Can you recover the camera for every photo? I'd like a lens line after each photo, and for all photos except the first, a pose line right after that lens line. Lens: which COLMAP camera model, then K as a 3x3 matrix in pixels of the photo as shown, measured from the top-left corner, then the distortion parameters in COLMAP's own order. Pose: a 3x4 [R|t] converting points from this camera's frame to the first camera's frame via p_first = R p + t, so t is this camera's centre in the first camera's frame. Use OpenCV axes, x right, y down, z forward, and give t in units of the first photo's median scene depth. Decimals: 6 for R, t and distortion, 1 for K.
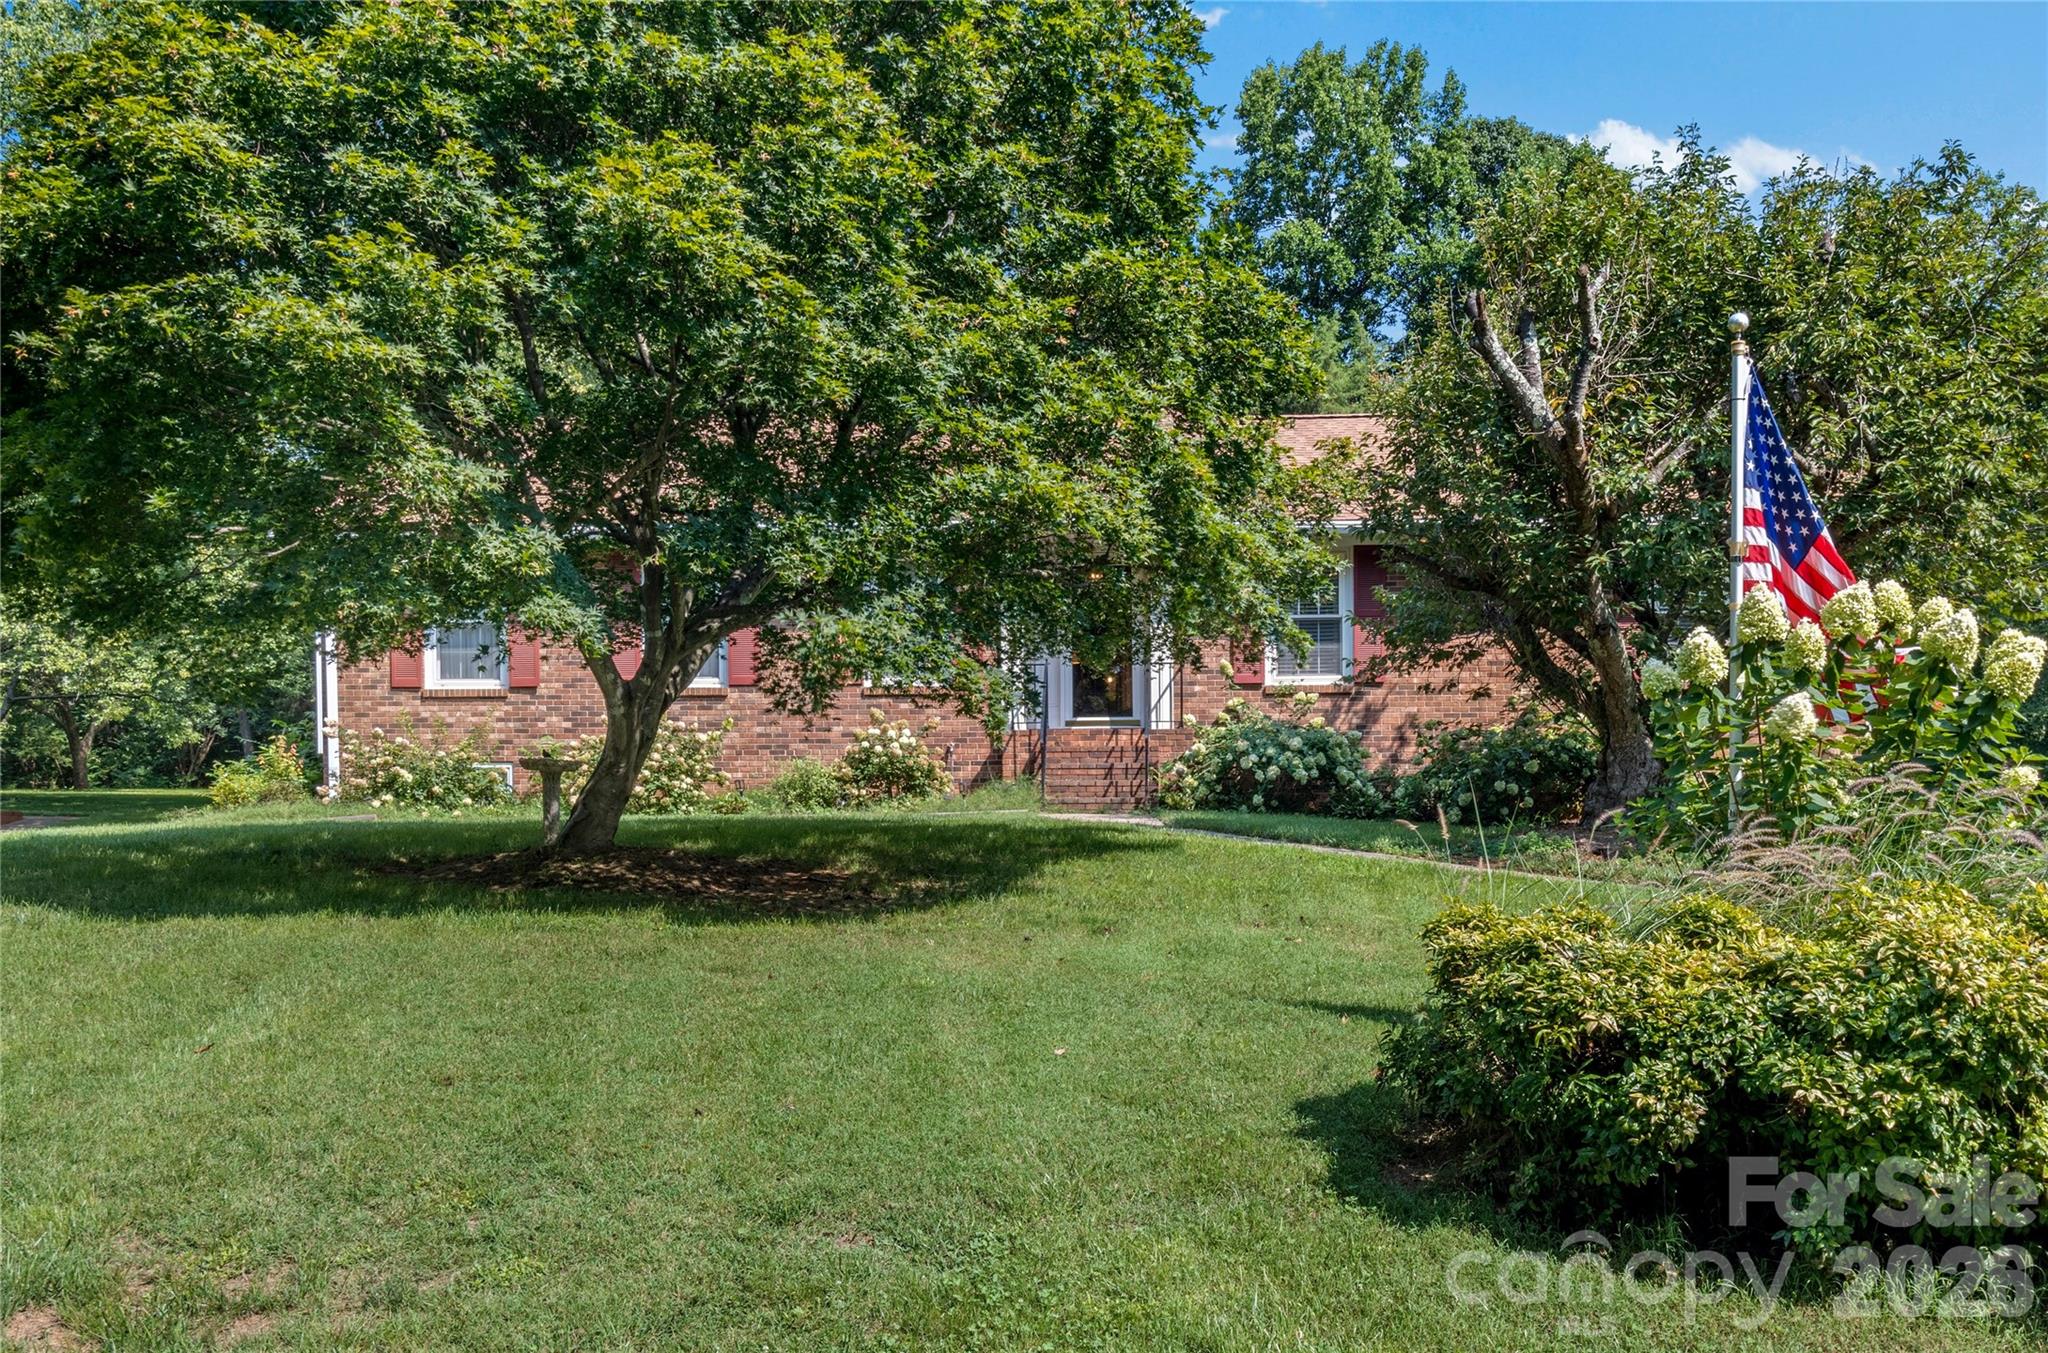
lens RADIAL K [[1764.2, 0, 1024.0], [0, 1764.2, 676.5], [0, 0, 1]] dist [0.000270, -0.000024]
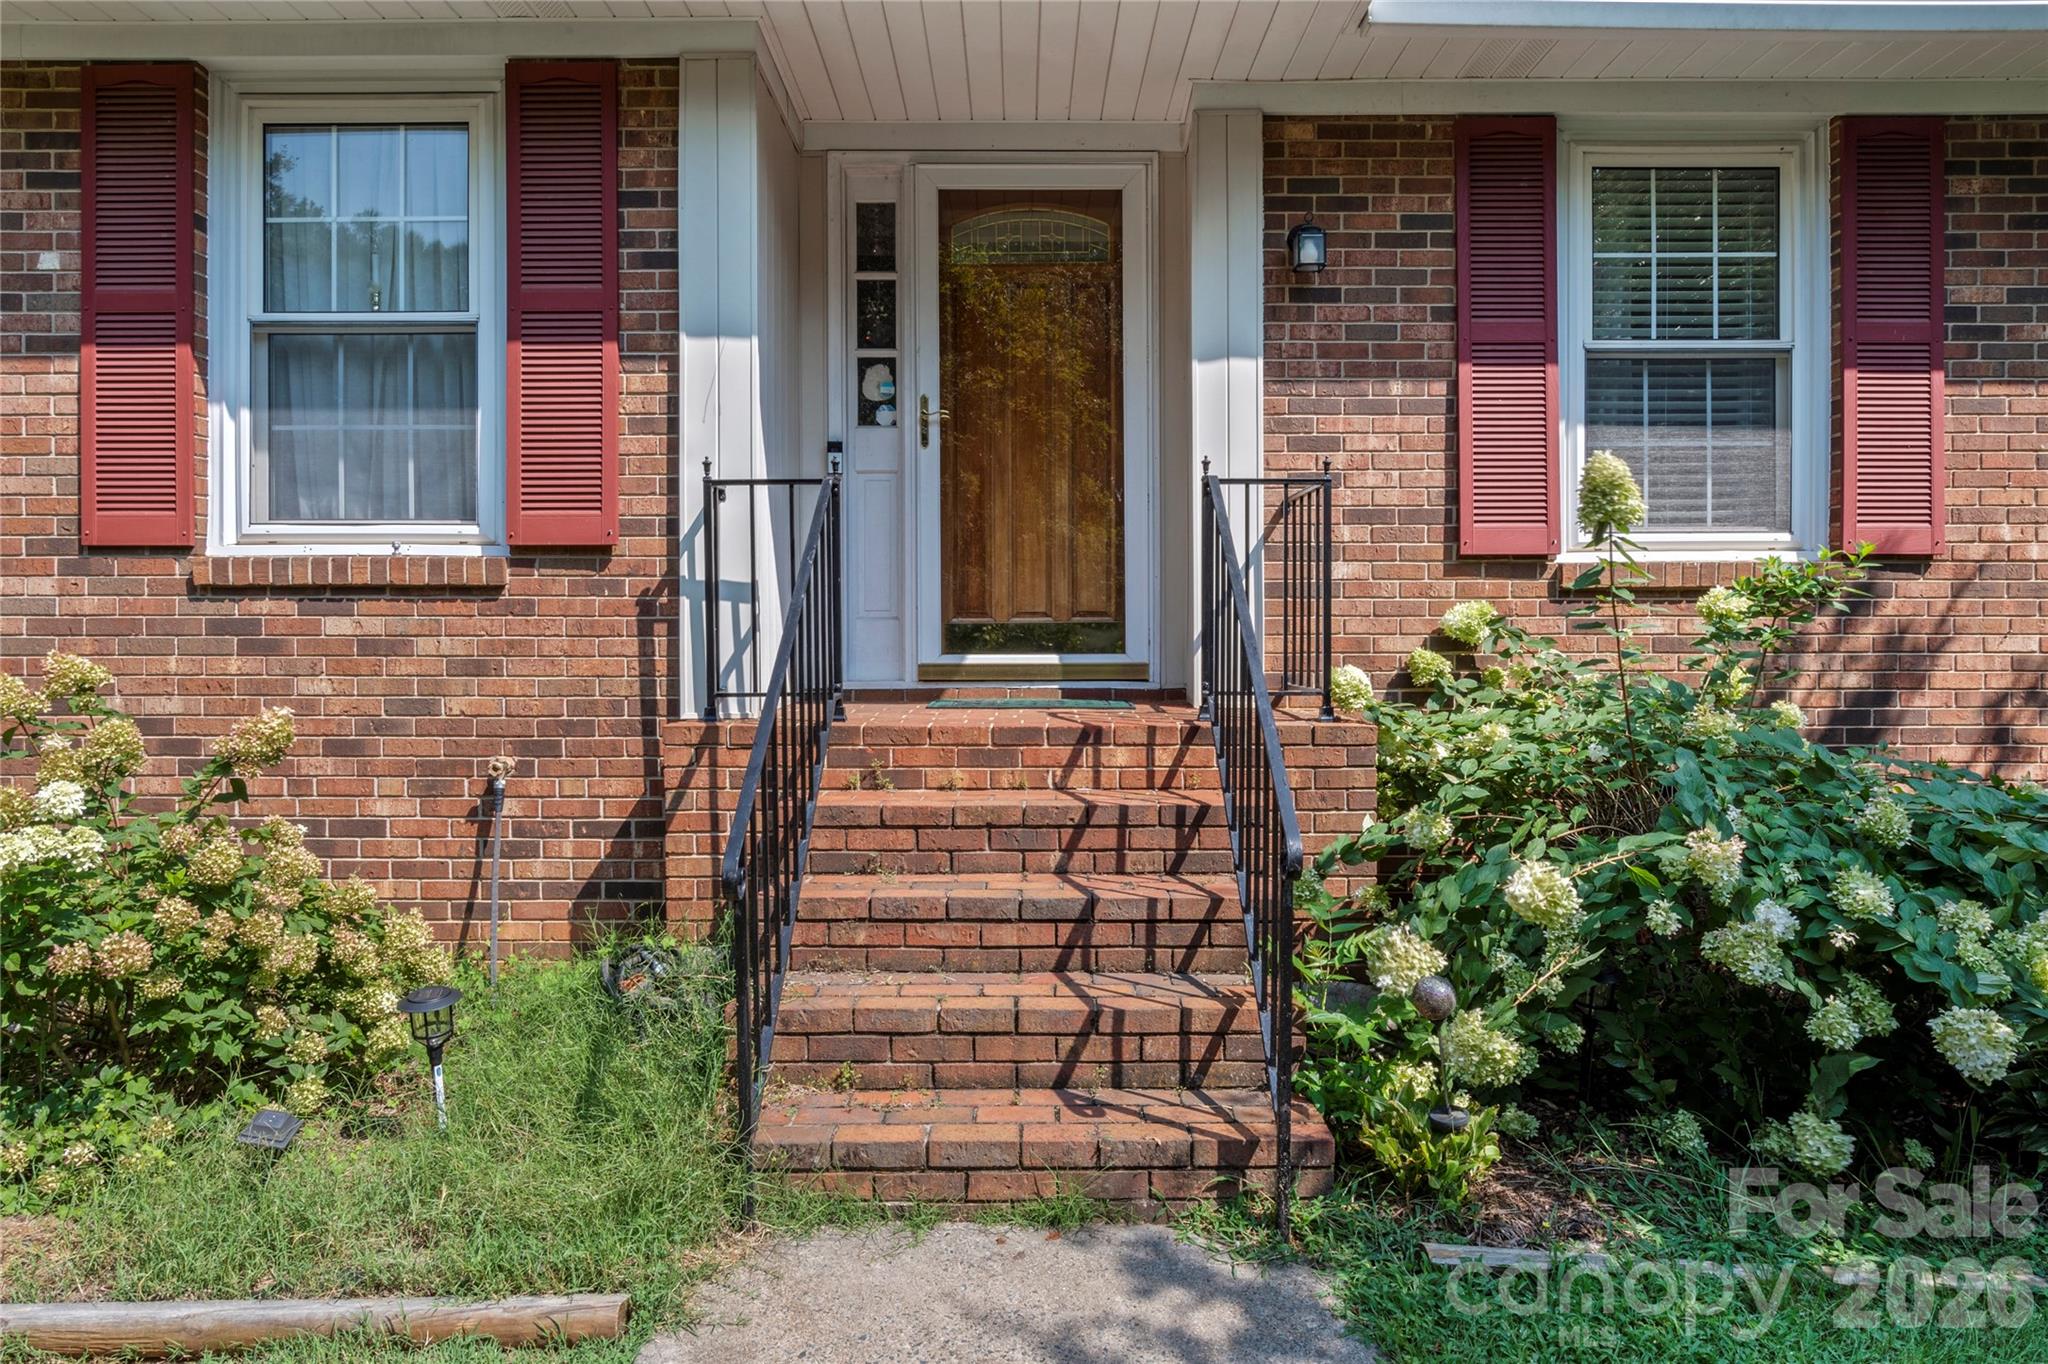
lens RADIAL K [[1232.7, 0, 1024.0], [0, 1232.7, 682.0], [0, 0, 1]] dist [-0.002041, -0.000344]
pose [[0.997877, 0.001446, 0.065113, 0.028975], [-0.008950, 0.993314, 0.115096, 0.001818], [-0.064511, -0.115434, 0.991218, 0.796664]]
